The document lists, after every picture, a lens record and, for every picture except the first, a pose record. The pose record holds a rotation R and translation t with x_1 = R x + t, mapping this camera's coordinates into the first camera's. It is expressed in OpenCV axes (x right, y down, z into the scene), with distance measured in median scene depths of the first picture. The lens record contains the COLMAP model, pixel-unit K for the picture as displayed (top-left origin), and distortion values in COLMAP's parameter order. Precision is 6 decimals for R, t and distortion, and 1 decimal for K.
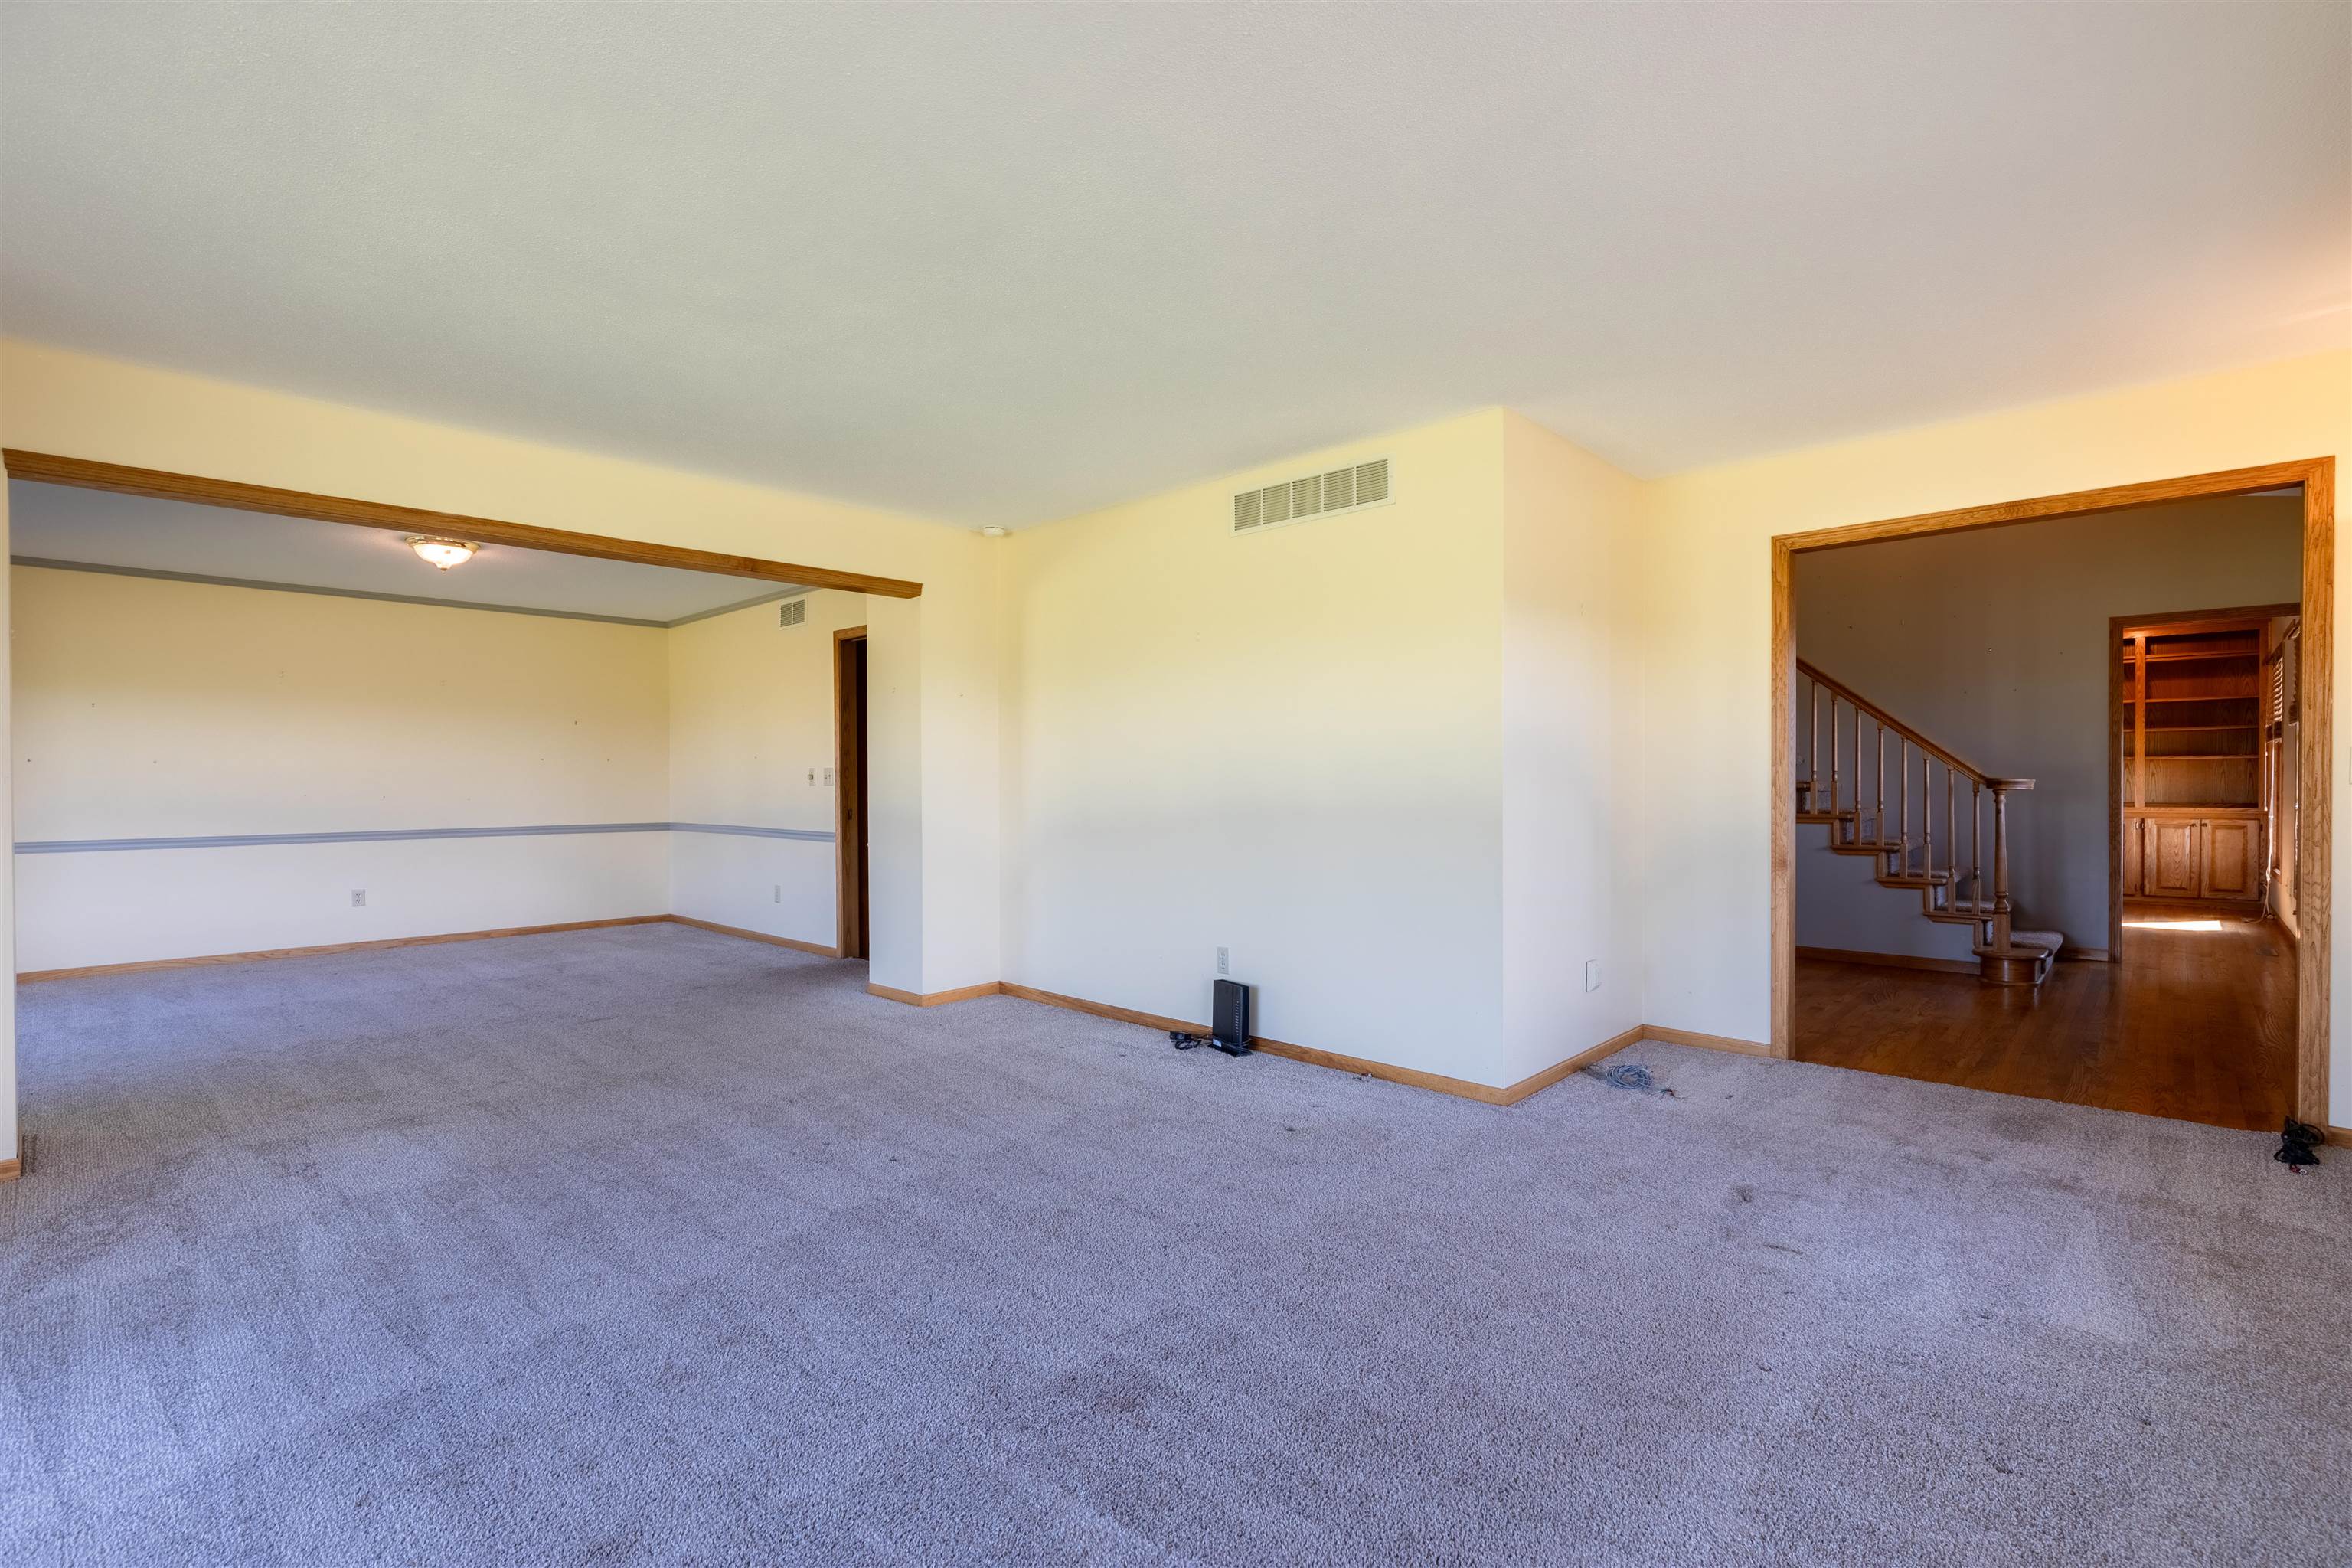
lens RADIAL K [[1081.4, 0, 1176.0], [0, 1081.4, 784.0], [0, 0, 1]] dist [0.001995, 0.000532]
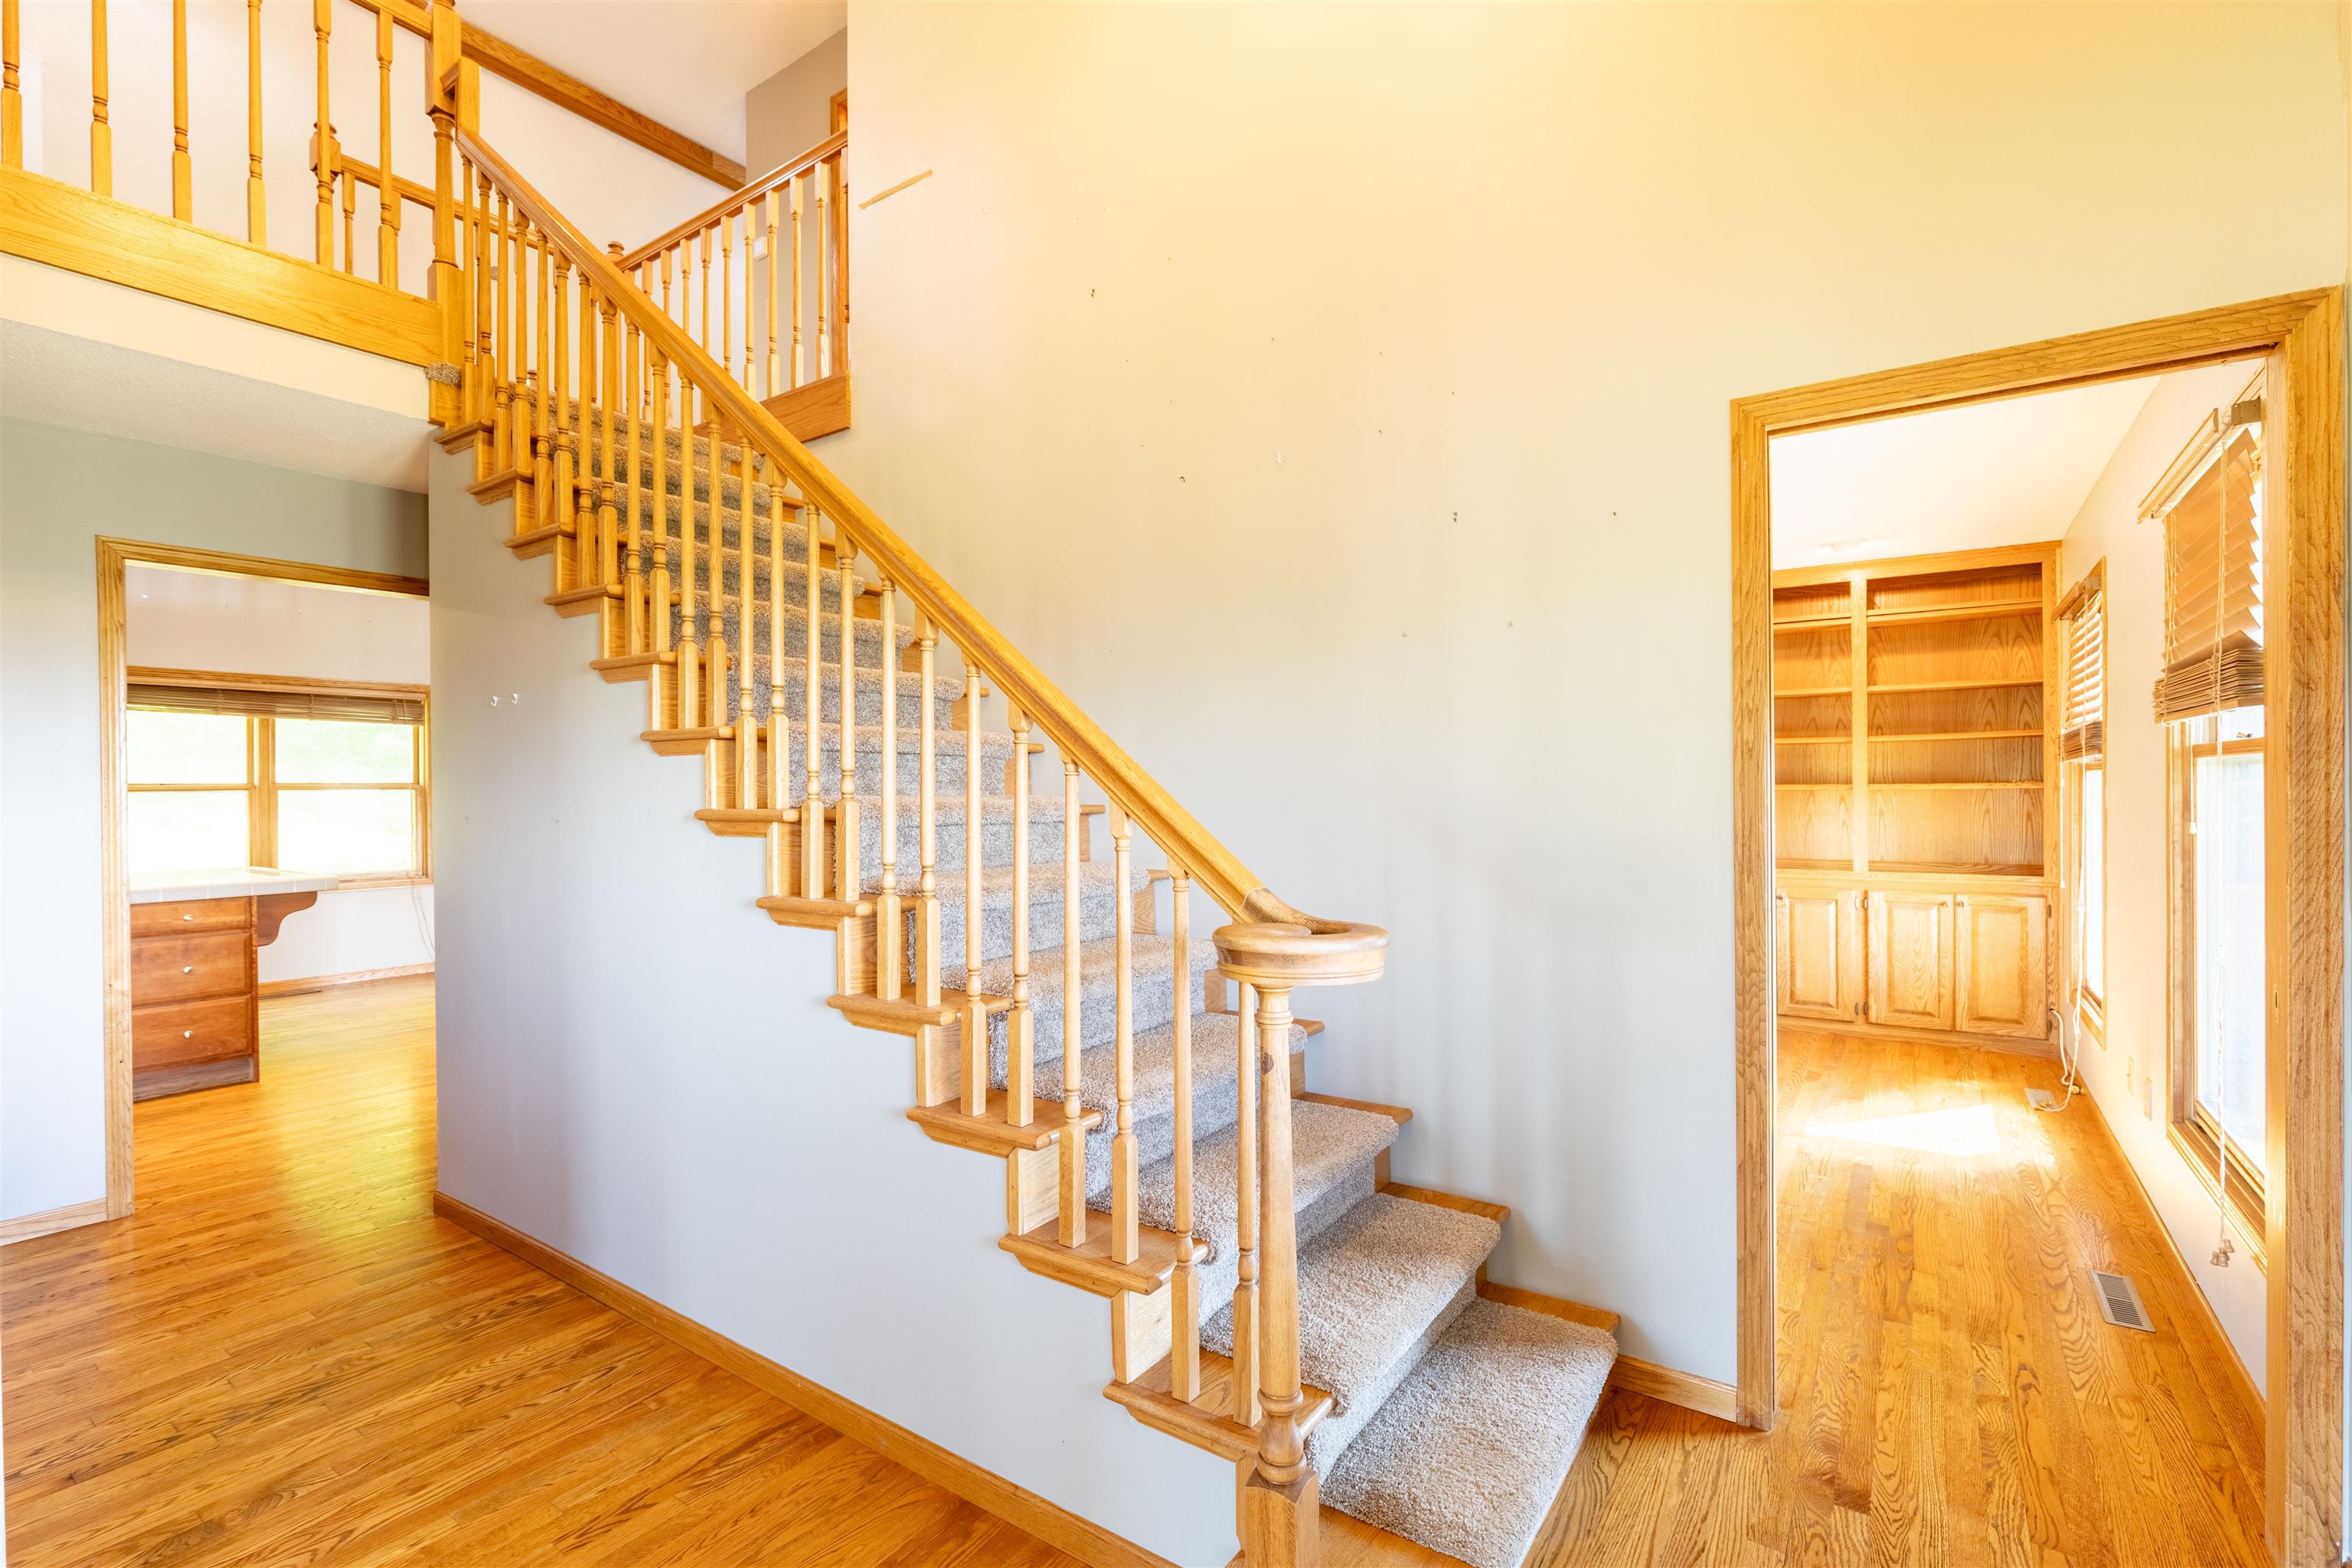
lens RADIAL K [[1059.2, 0, 1176.0], [0, 1059.2, 784.0], [0, 0, 1]] dist [-0.007986, -0.000683]
pose [[0.991190, -0.005394, 0.132336, 0.464042], [0.006541, 0.999945, -0.008232, -0.023844], [-0.132285, 0.009025, 0.991171, 0.501323]]
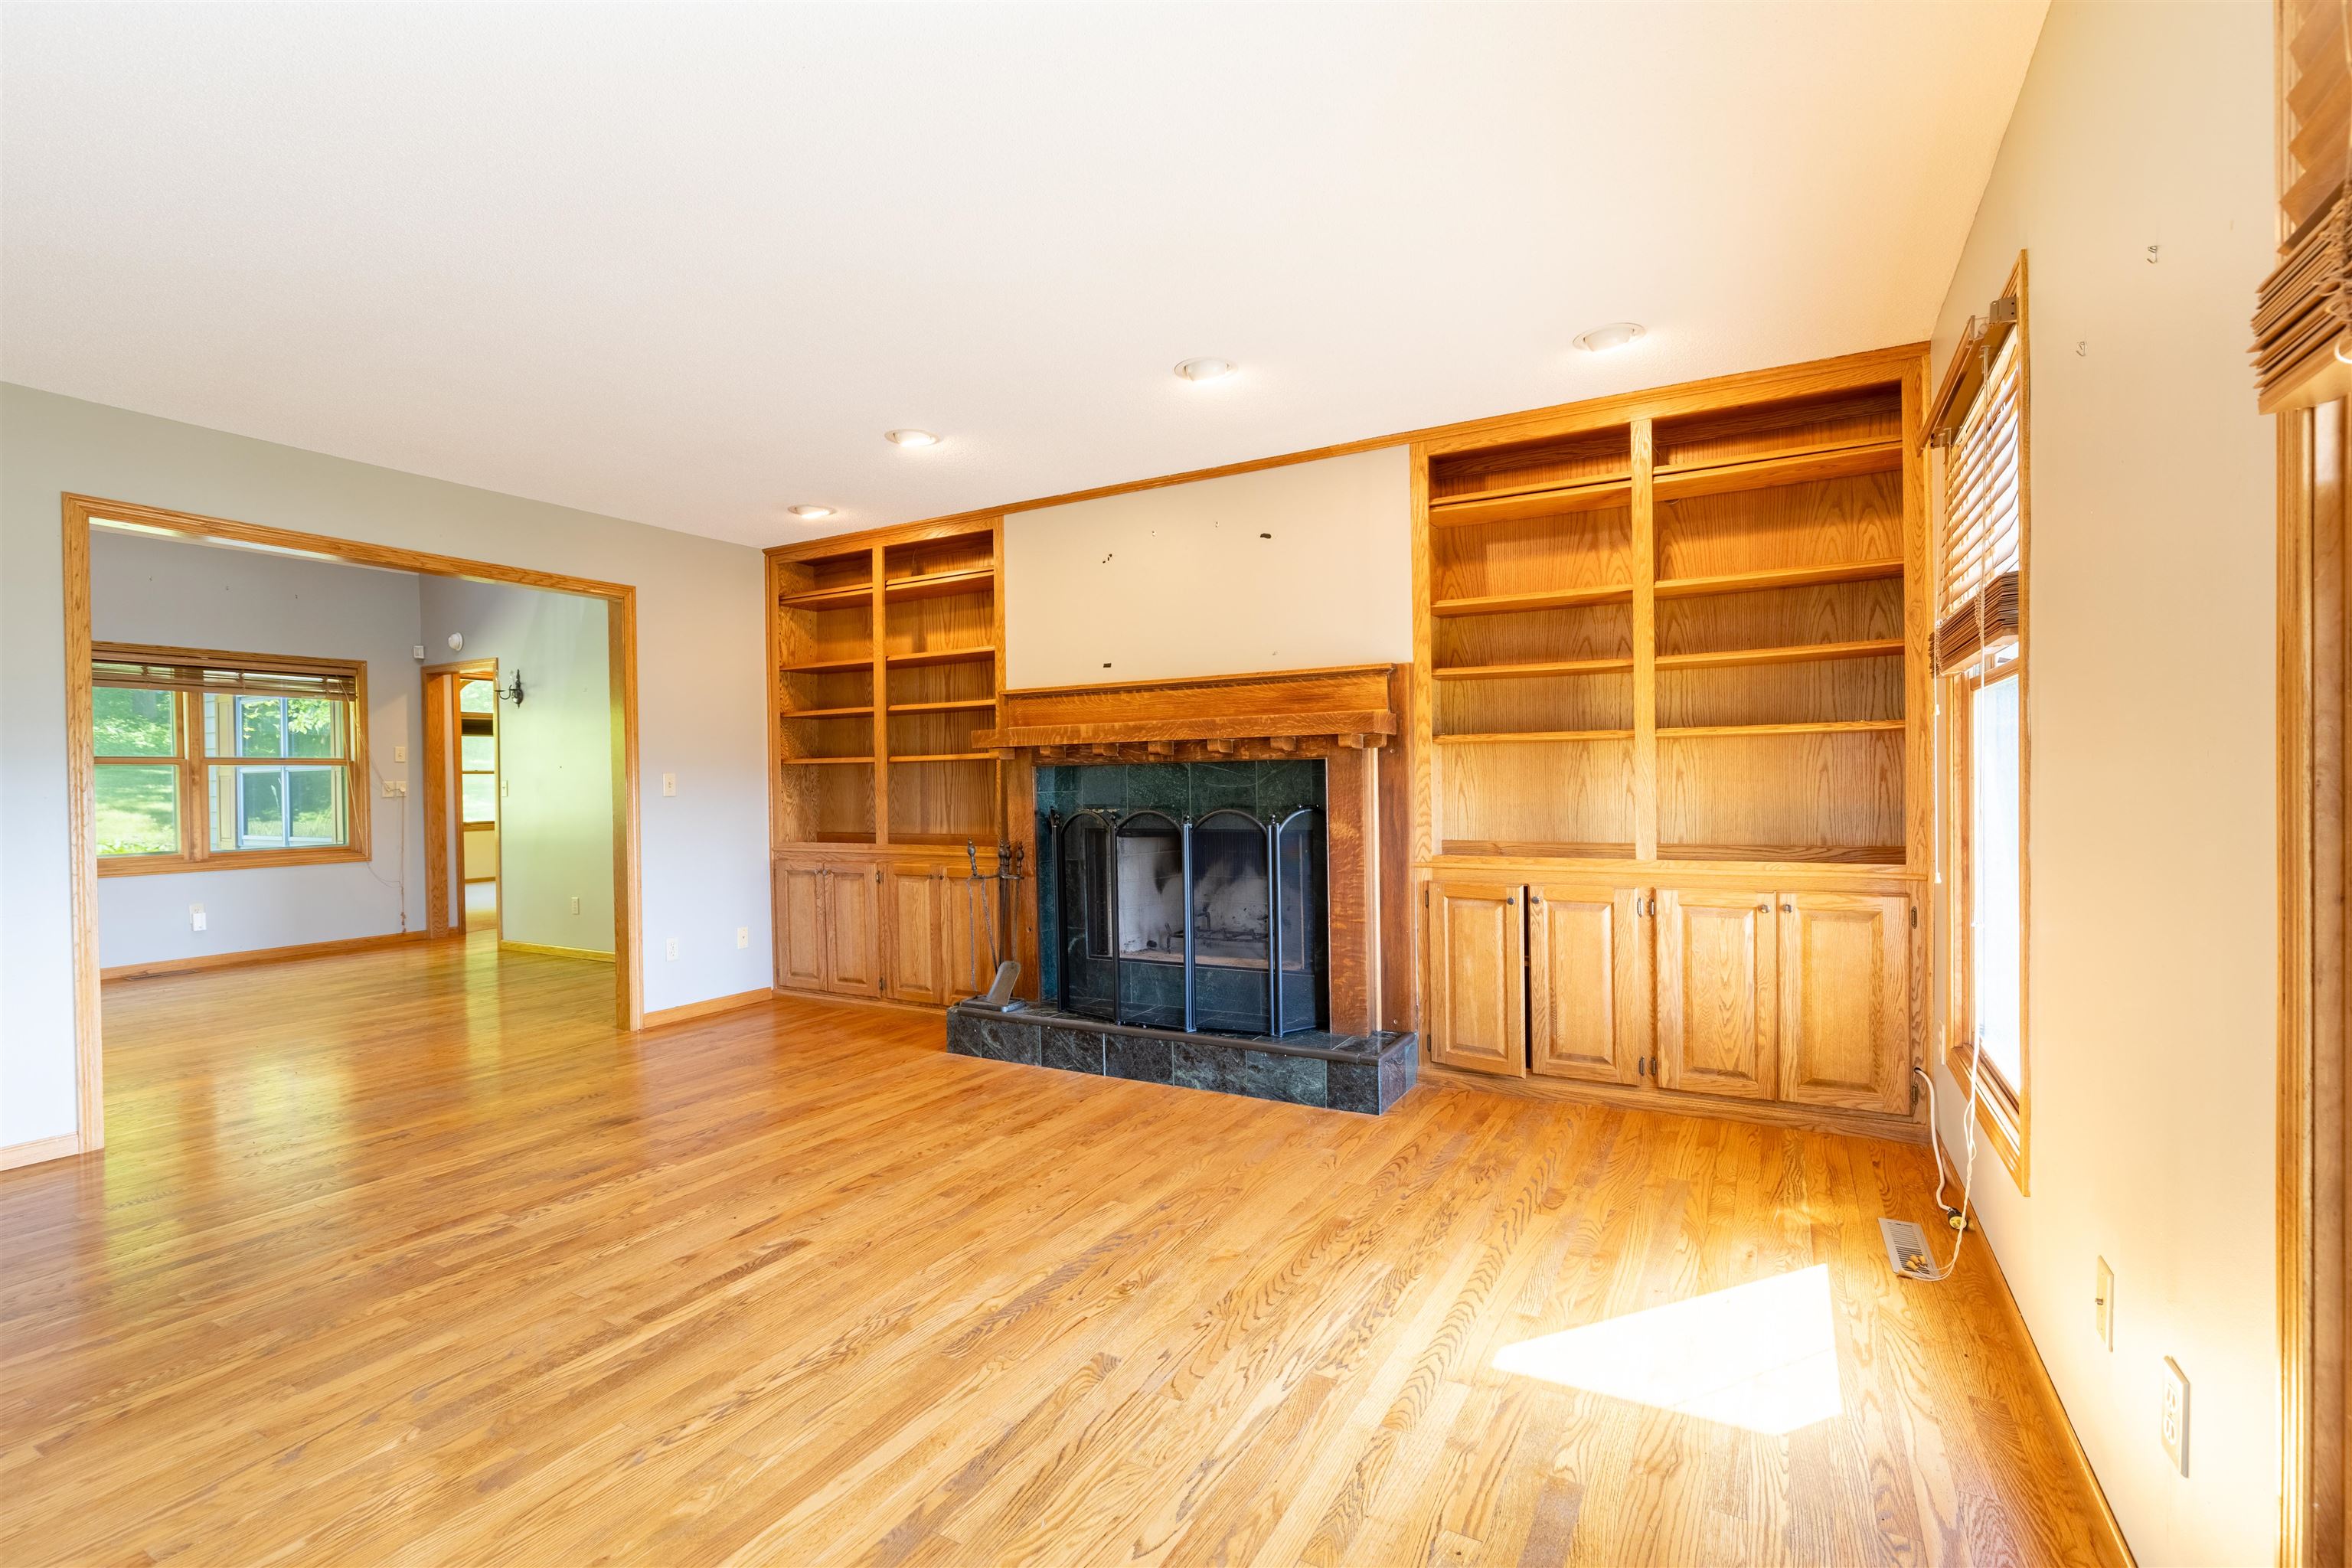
lens RADIAL K [[1059.2, 0, 1176.0], [0, 1059.2, 784.0], [0, 0, 1]] dist [-0.007986, -0.000683]
pose [[0.973514, -0.012164, 0.228304, 0.659633], [0.013080, 0.999911, -0.002498, -0.007038], [-0.228254, 0.005418, 0.973587, 0.691081]]
